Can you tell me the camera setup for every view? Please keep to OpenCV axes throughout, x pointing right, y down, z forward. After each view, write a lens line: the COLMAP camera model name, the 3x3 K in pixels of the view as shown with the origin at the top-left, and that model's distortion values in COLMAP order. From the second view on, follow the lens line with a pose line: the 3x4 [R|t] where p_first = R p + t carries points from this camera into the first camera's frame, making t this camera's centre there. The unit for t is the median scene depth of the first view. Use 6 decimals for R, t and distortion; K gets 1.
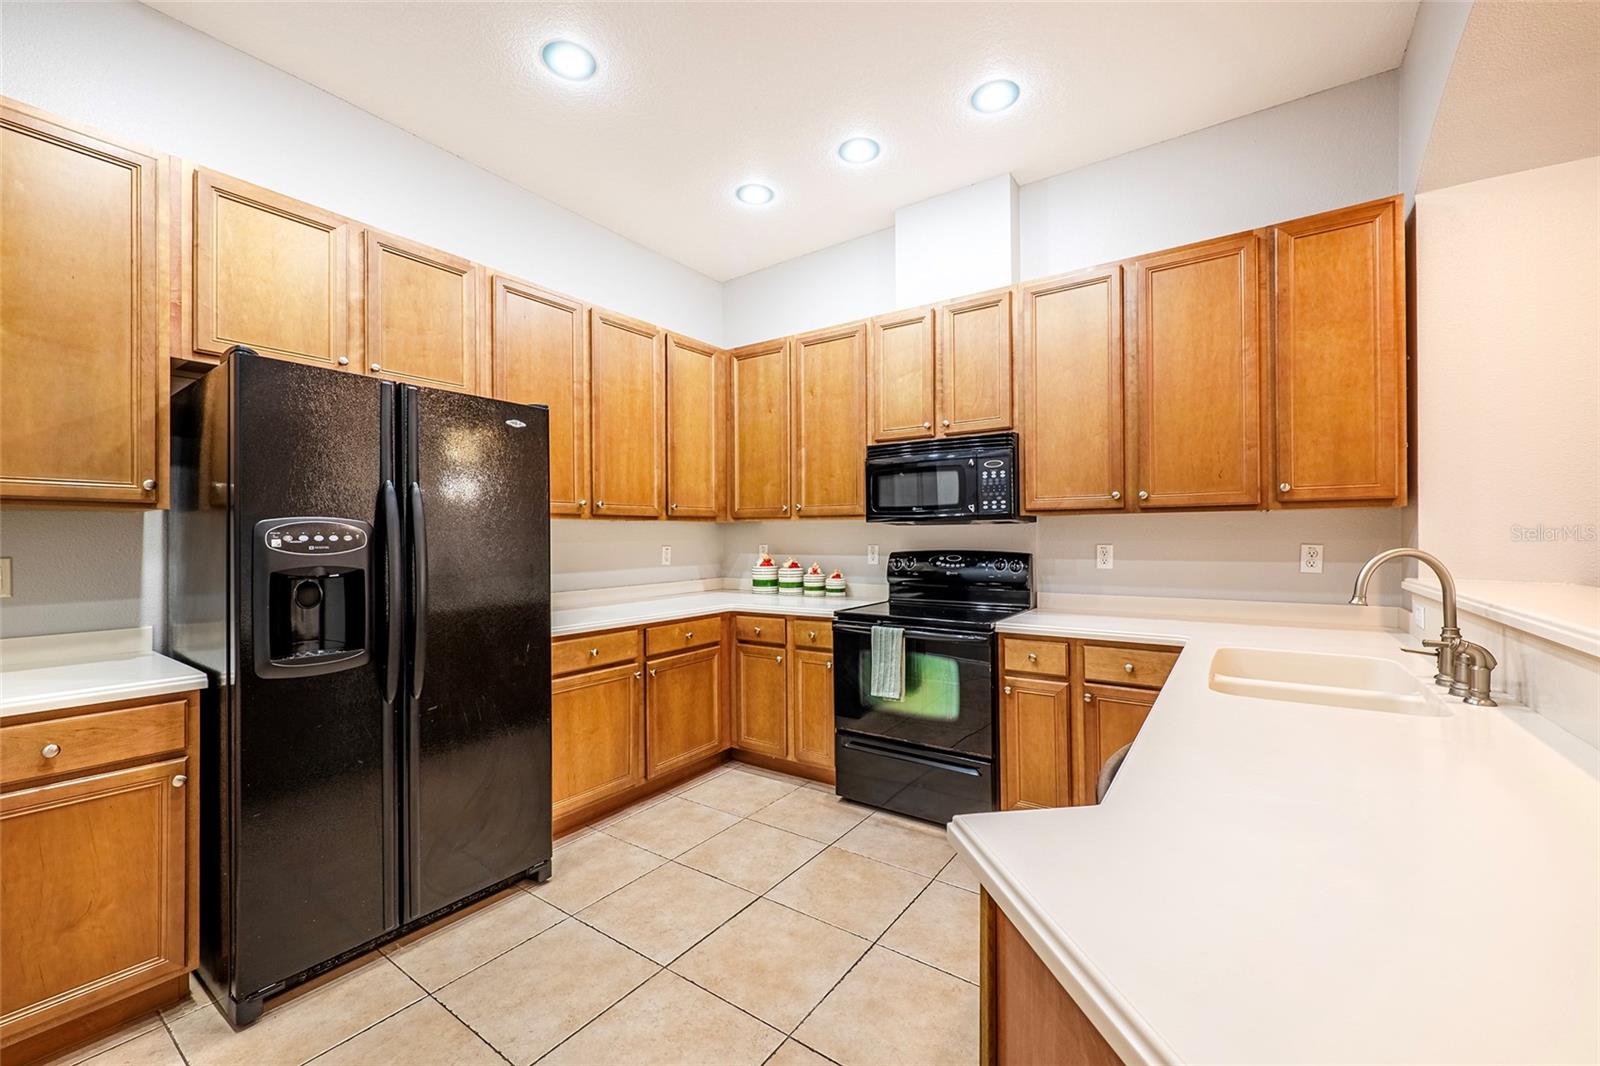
lens RADIAL K [[637.6, 0, 801.8], [0, 637.6, 534.7], [0, 0, 1]] dist [-0.000254, -0.000639]
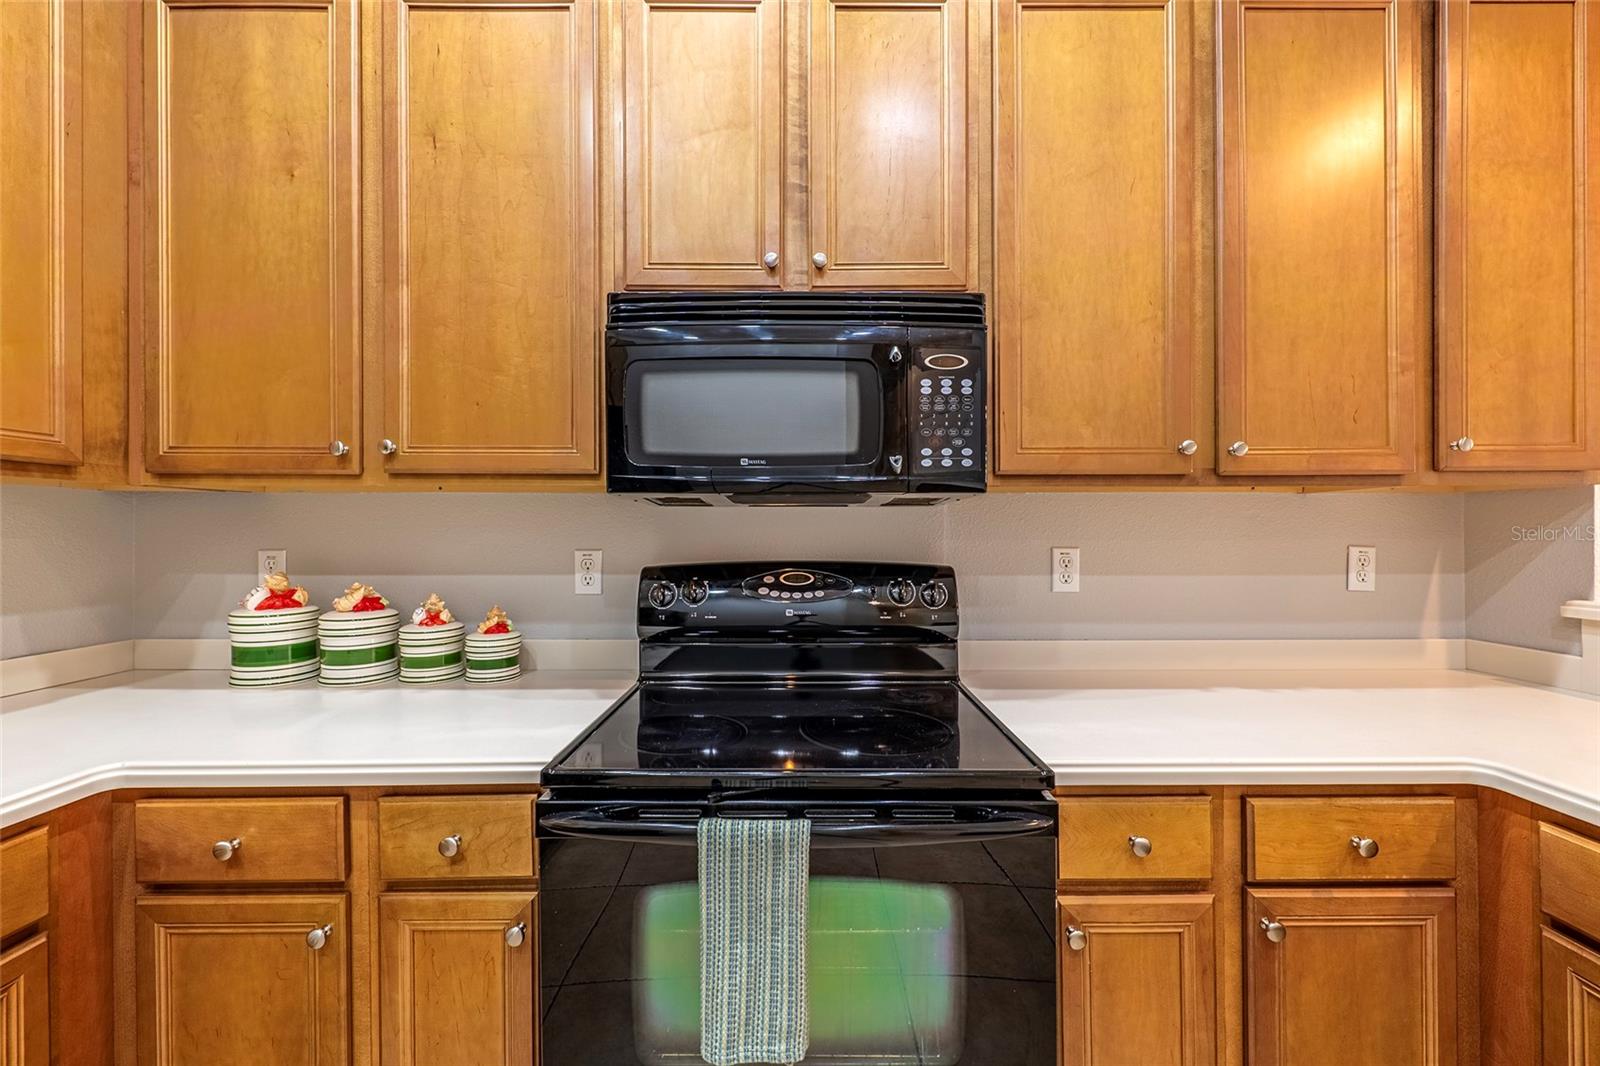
lens RADIAL K [[637.6, 0, 801.8], [0, 637.6, 534.7], [0, 0, 1]] dist [-0.000254, -0.000639]
pose [[0.821791, 0.001816, 0.569787, -0.019717], [-0.005653, 0.999972, 0.004967, 0.002945], [-0.569762, -0.007303, 0.821778, 0.614637]]
